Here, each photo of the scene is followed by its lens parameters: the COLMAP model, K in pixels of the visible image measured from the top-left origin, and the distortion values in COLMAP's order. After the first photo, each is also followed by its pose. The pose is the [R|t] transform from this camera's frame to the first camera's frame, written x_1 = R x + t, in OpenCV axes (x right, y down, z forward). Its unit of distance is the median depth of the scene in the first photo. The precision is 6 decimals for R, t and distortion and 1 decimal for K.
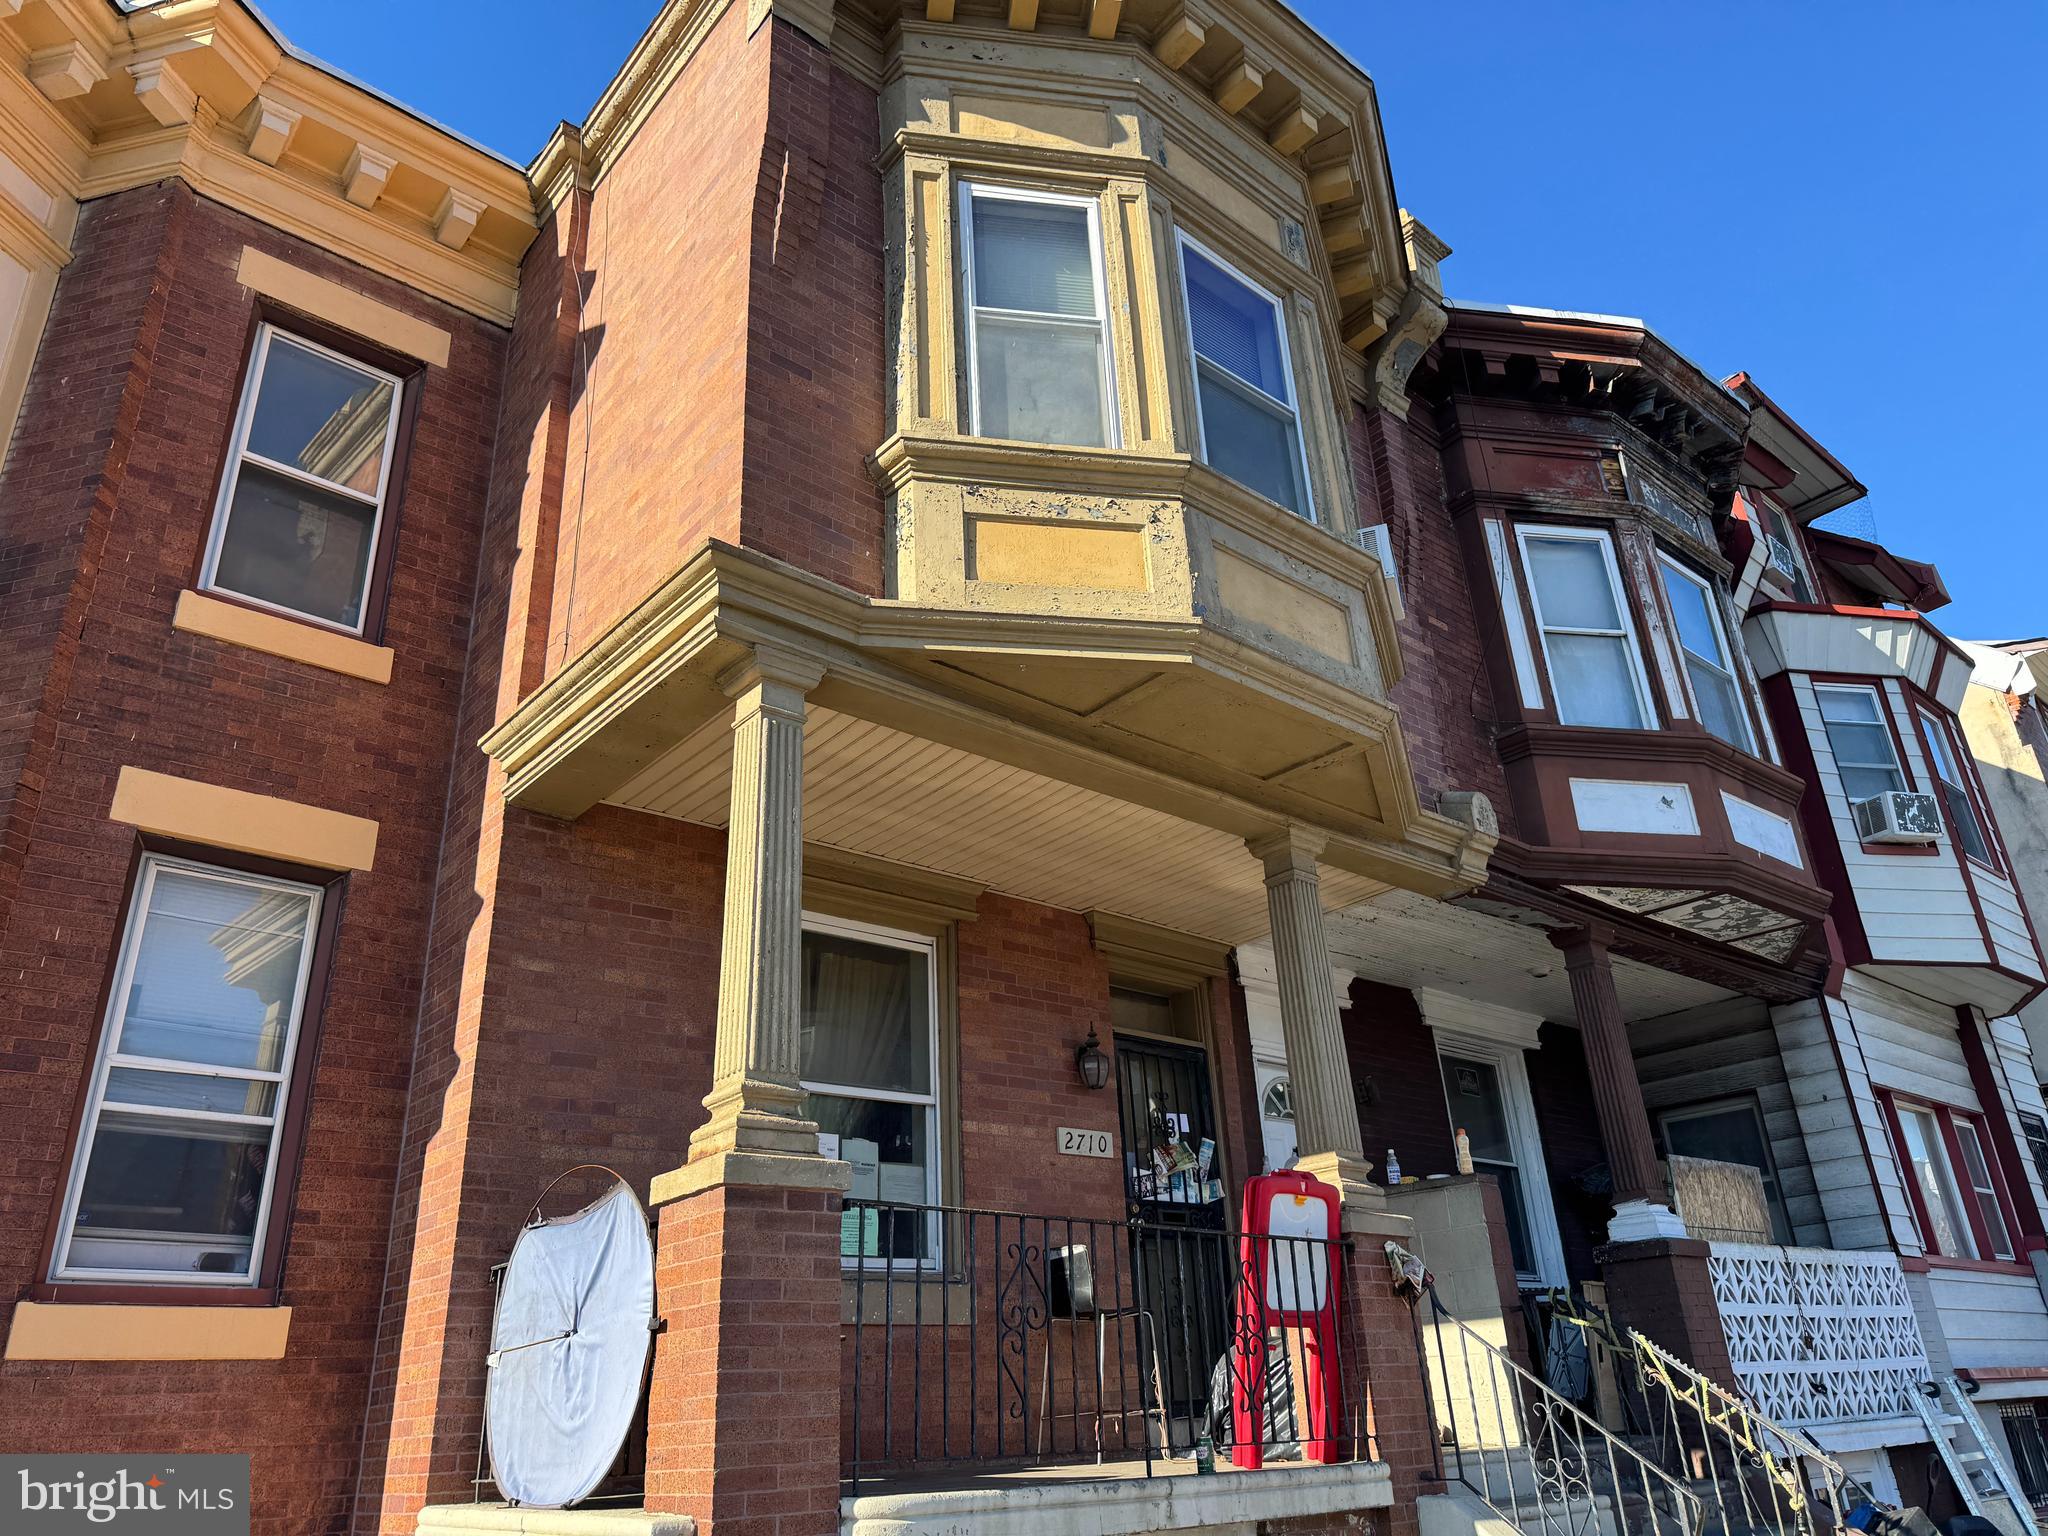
lens RADIAL K [[1491.9, 0, 1024.0], [0, 1491.9, 768.0], [0, 0, 1]] dist [0.034622, -0.049685]
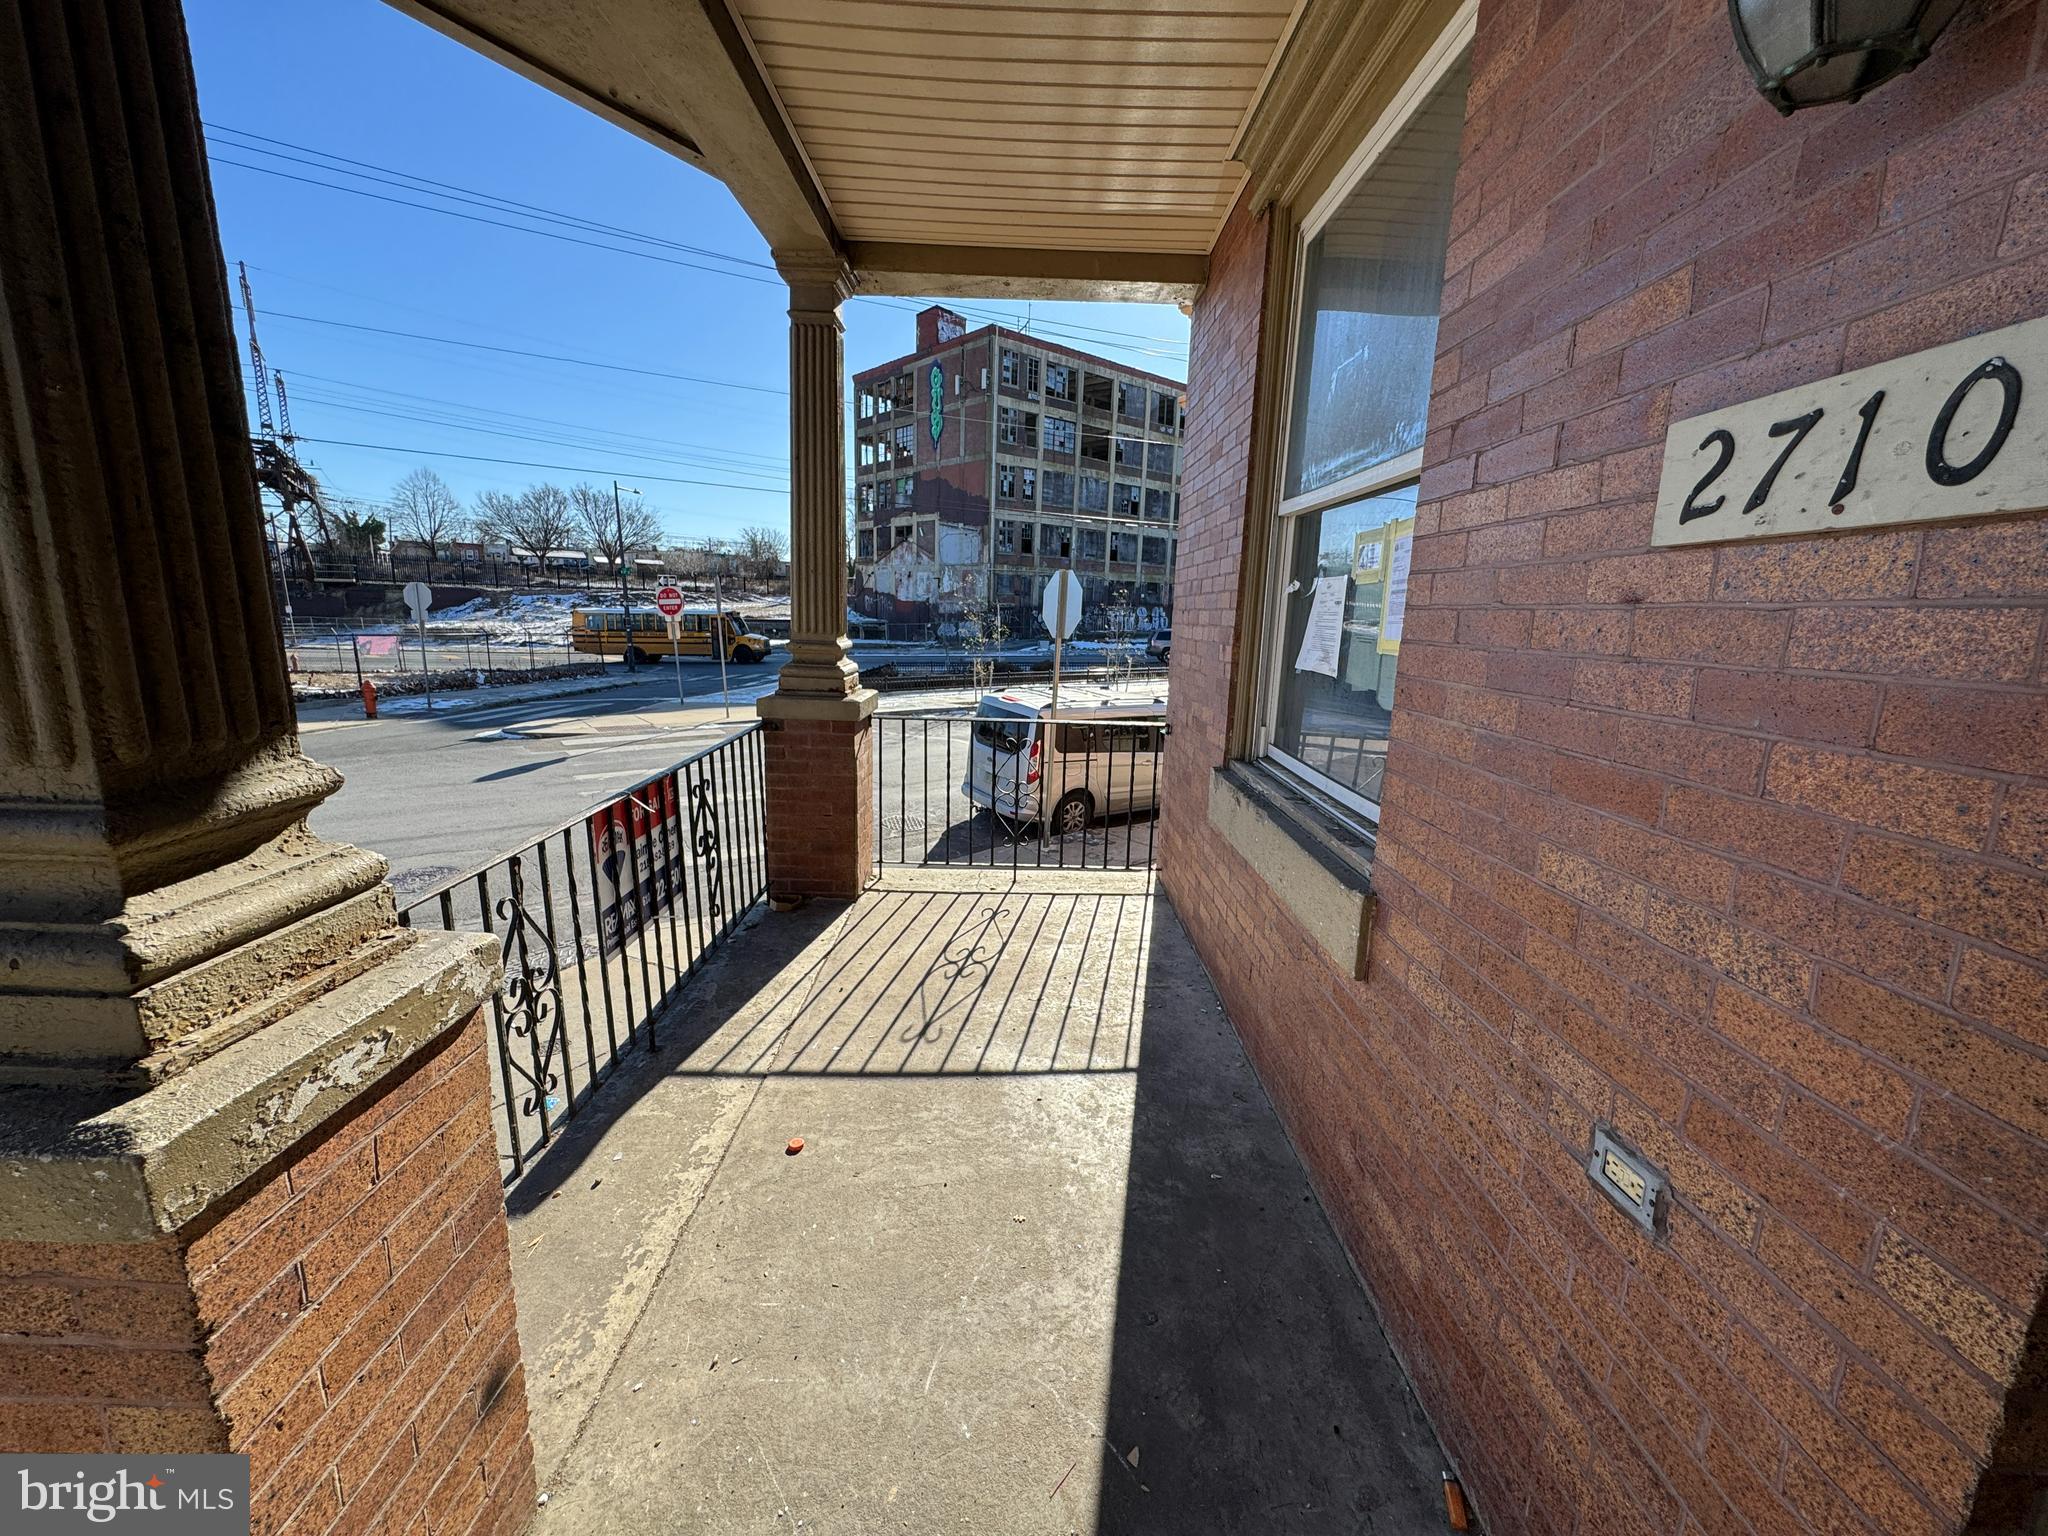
lens RADIAL K [[816.5, 0, 1024.0], [0, 816.5, 768.0], [0, 0, 1]] dist [0.000168, 0.000019]
pose [[-0.655023, 0.178130, -0.734312, 0.202473], [0.319716, 0.945872, -0.055744, 0.299315], [0.684636, -0.271285, -0.676519, 1.138151]]
